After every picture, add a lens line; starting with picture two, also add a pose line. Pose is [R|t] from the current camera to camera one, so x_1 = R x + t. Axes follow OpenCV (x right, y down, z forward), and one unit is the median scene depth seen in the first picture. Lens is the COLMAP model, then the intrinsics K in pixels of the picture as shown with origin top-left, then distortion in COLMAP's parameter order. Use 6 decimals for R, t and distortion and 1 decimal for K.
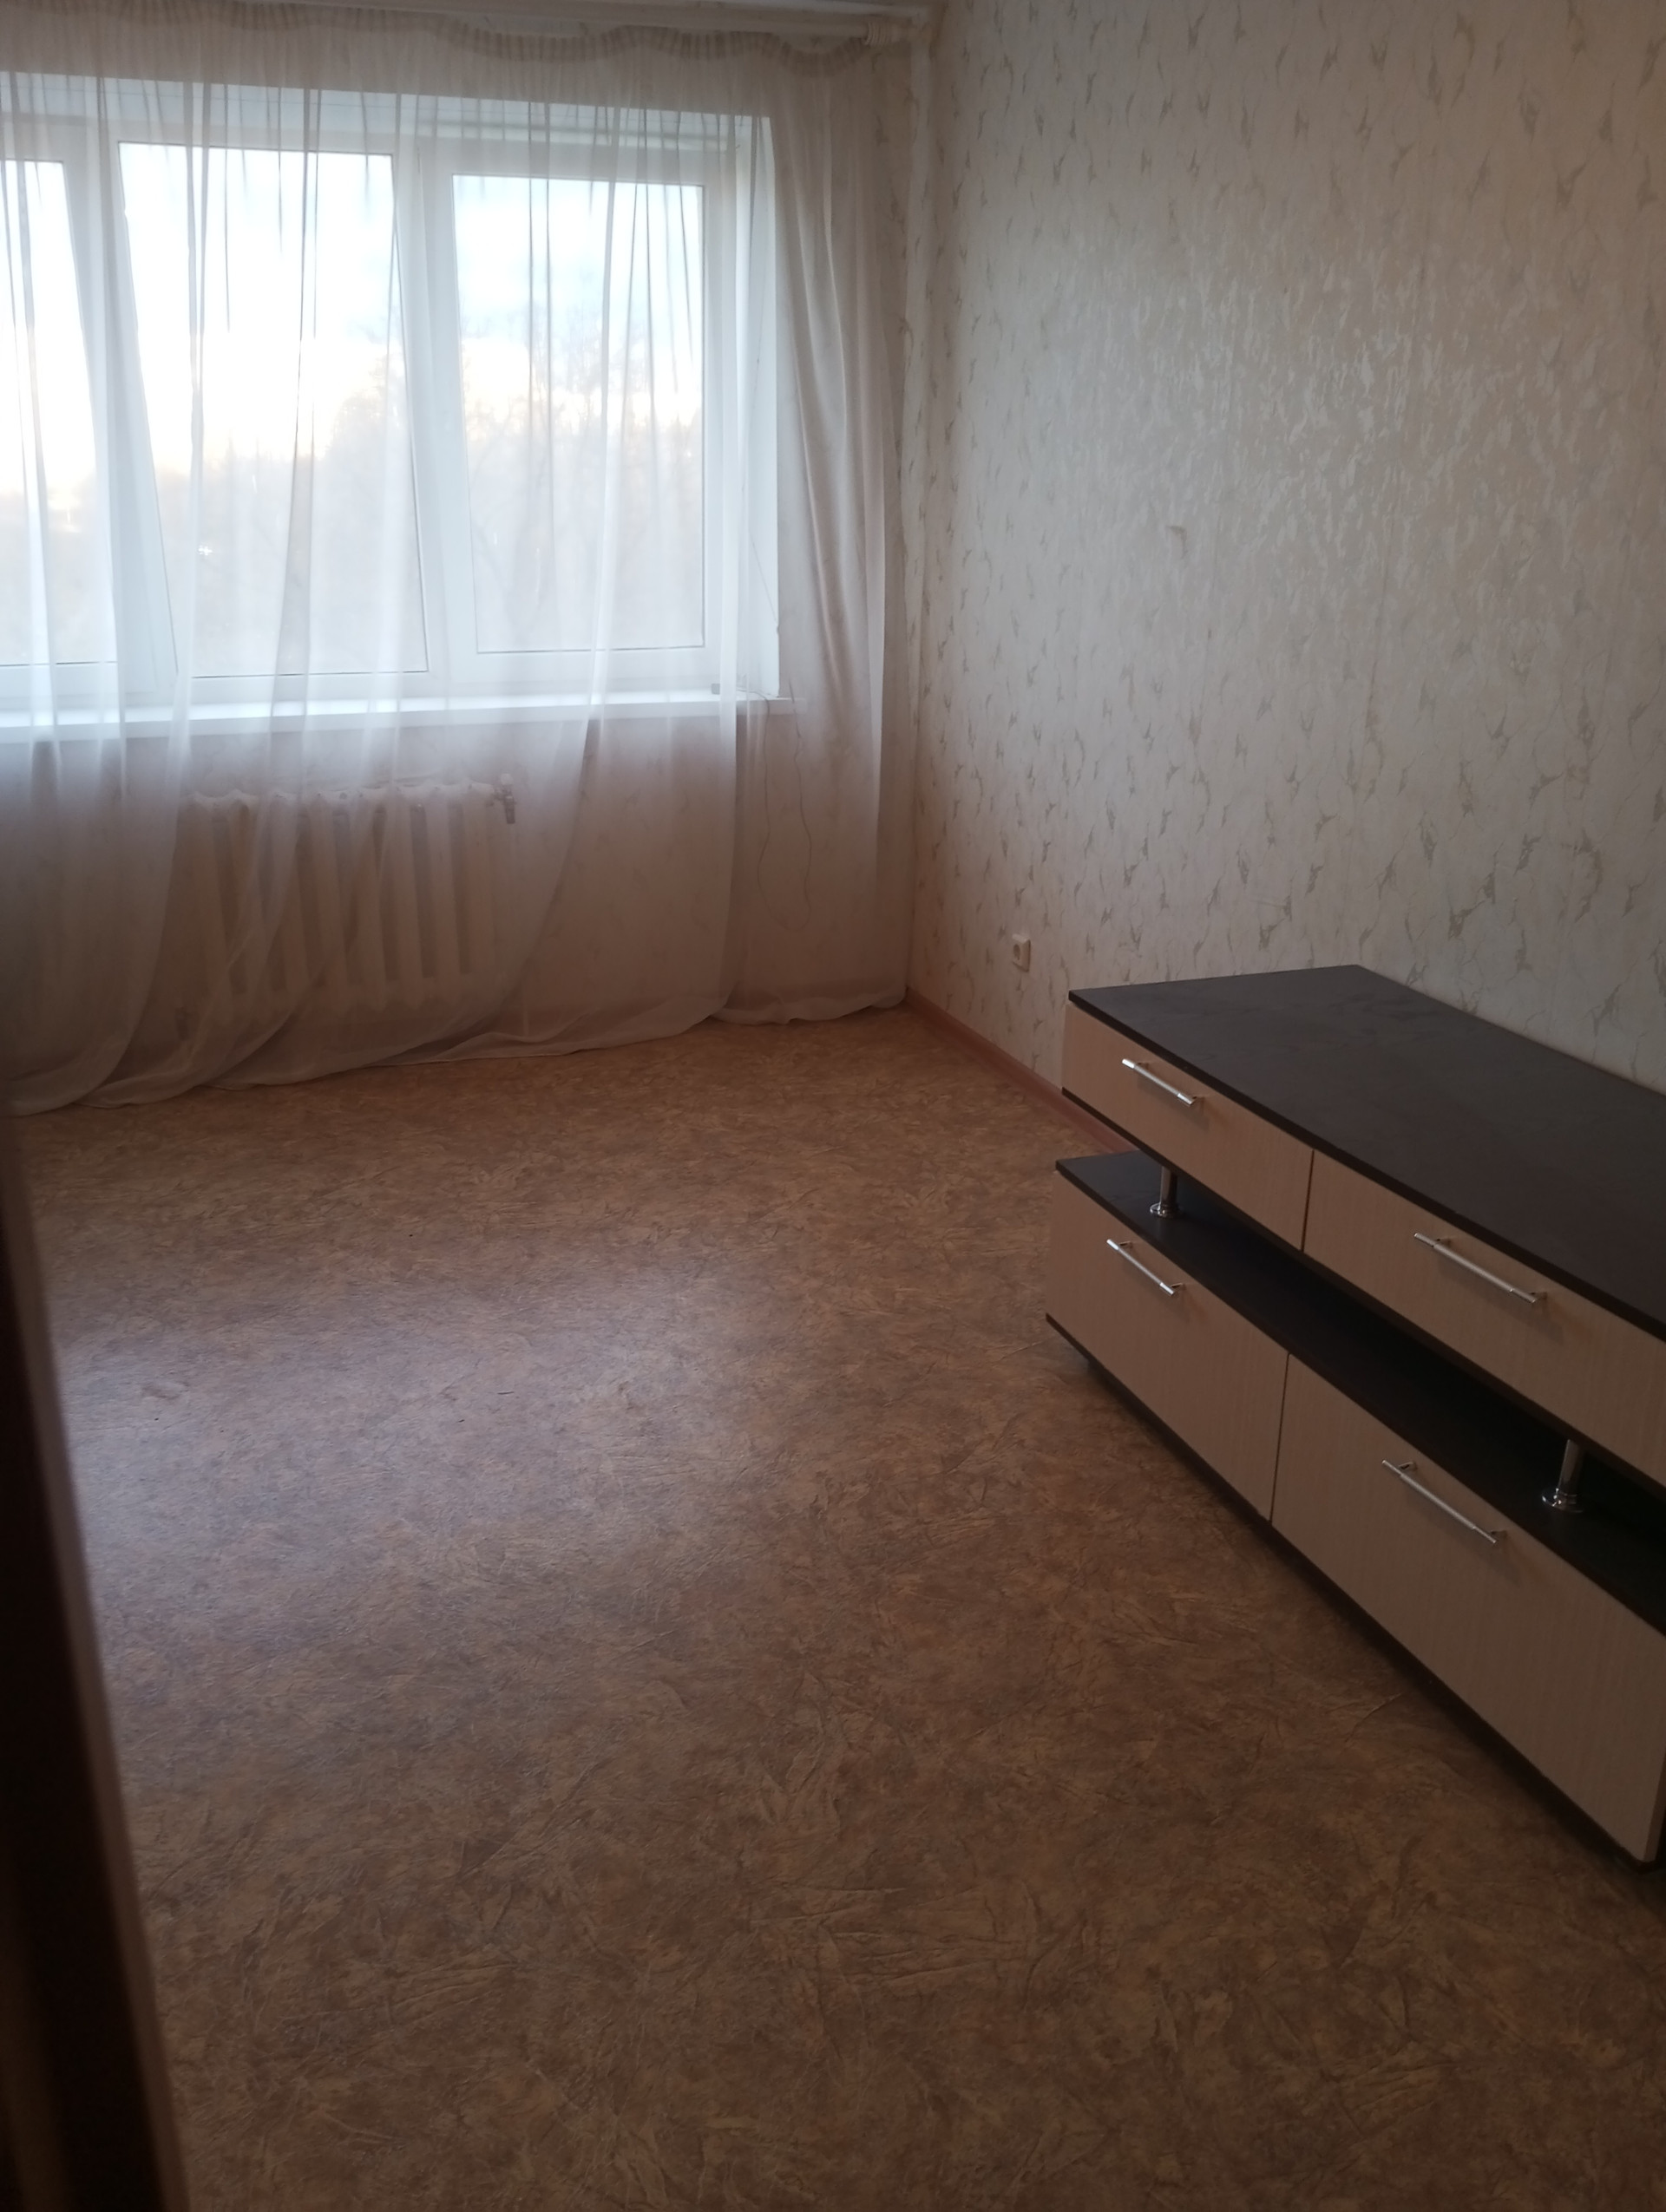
lens RADIAL K [[1788.0, 0, 833.0], [0, 1788.0, 1106.0], [0, 0, 1]] dist [-0.016724, -0.000818]
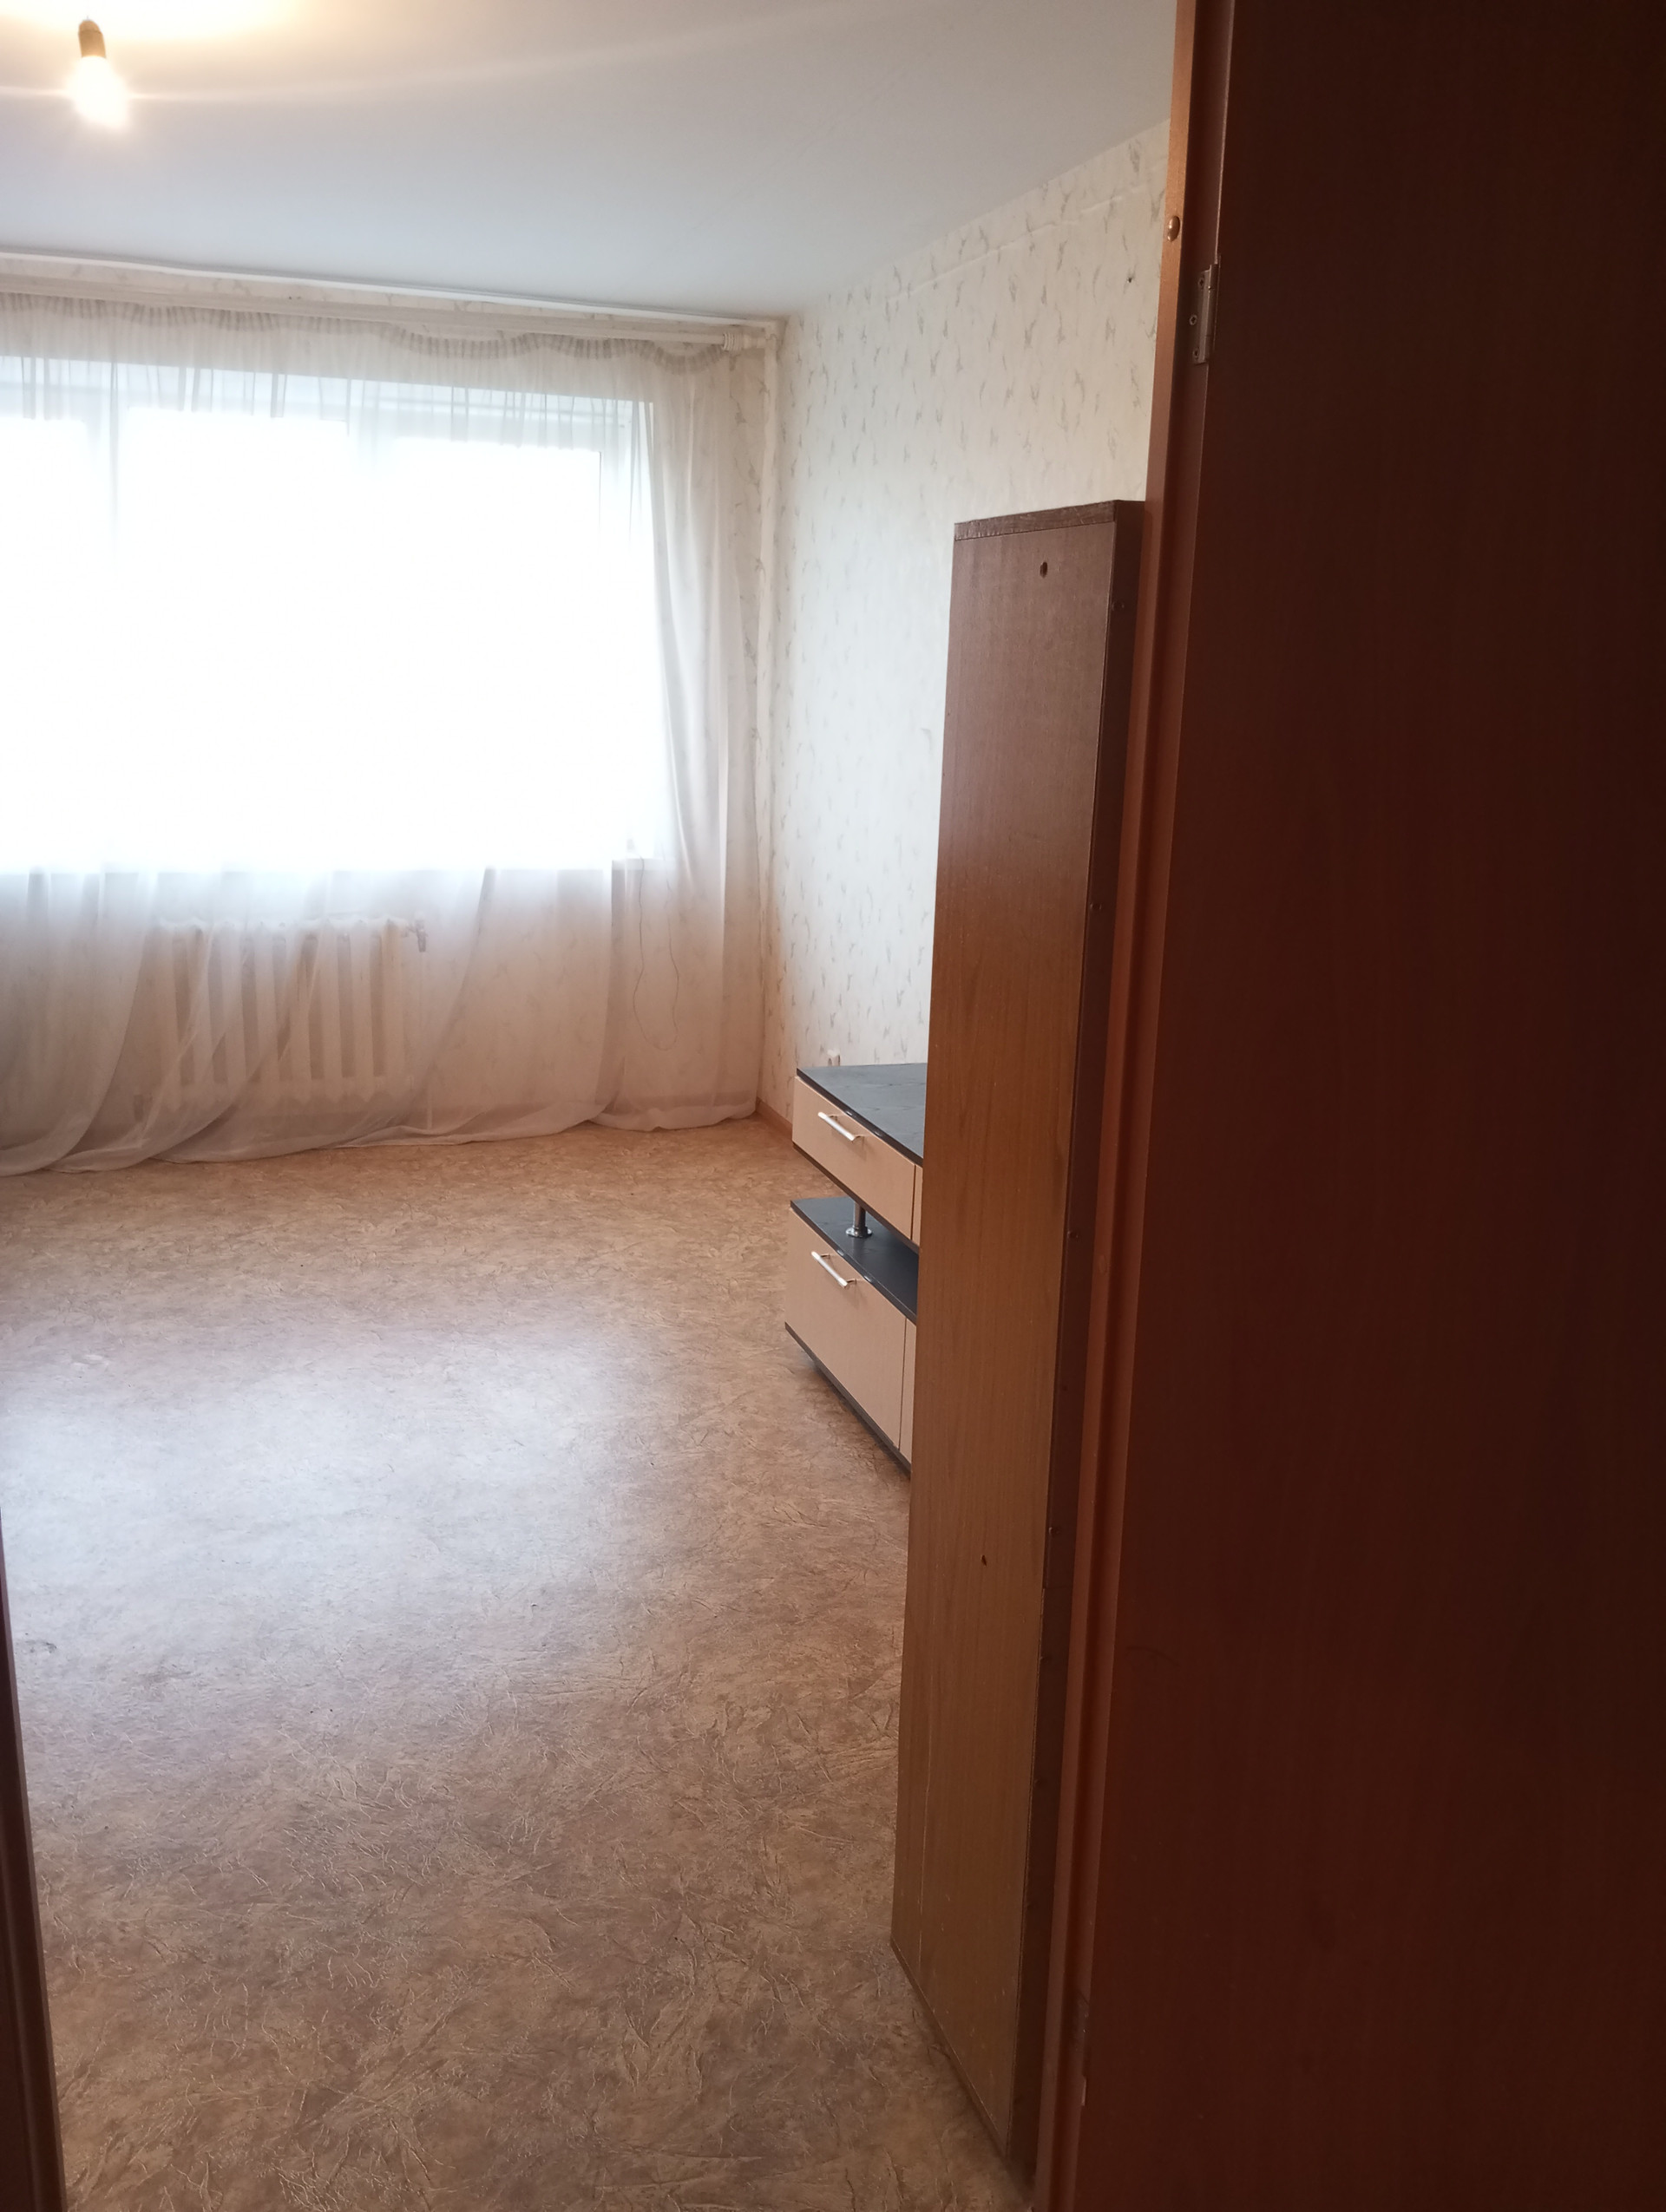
lens RADIAL K [[1675.9, 0, 833.0], [0, 1675.9, 1106.0], [0, 0, 1]] dist [-0.046304, -0.000957]
pose [[0.999242, 0.024655, 0.030110, 0.080584], [-0.021983, 0.996046, -0.086075, 0.045032], [-0.032114, 0.085347, 0.995834, -0.150526]]
